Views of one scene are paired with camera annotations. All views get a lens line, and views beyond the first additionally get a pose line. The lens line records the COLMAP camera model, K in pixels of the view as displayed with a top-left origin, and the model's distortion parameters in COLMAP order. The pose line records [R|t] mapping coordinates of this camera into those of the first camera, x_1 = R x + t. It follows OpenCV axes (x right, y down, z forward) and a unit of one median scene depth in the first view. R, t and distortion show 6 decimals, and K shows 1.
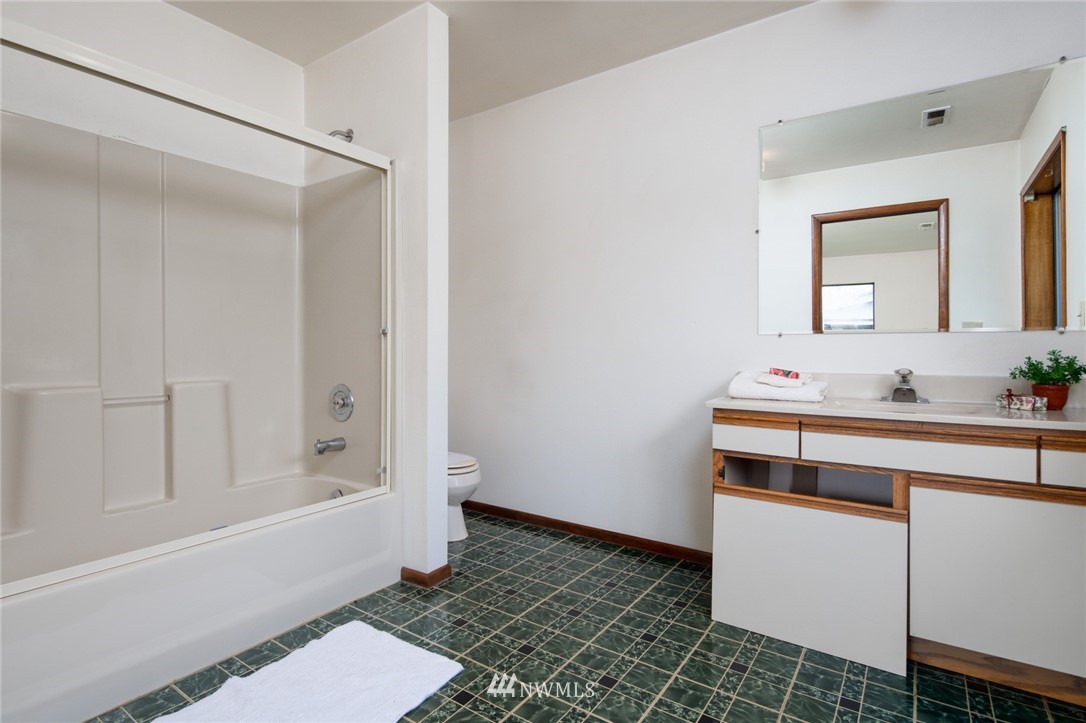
lens RADIAL K [[528.4, 0, 545.8], [0, 528.4, 353.0], [0, 0, 1]] dist [0.008931, -0.004030]
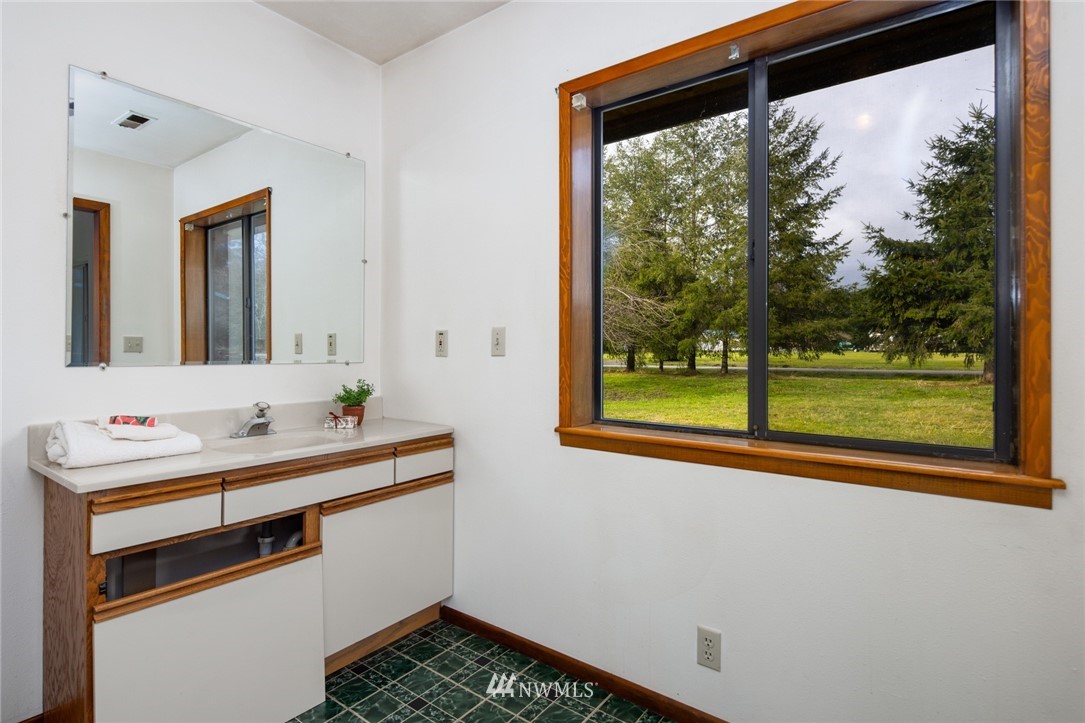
lens RADIAL K [[527.9, 0, 543.8], [0, 527.9, 356.0], [0, 0, 1]] dist [0.008931, -0.004030]
pose [[0.084731, -0.002509, 0.996401, -0.287442], [0.004274, 0.999989, 0.002154, -0.061264], [-0.996395, 0.004076, 0.084740, 0.428742]]
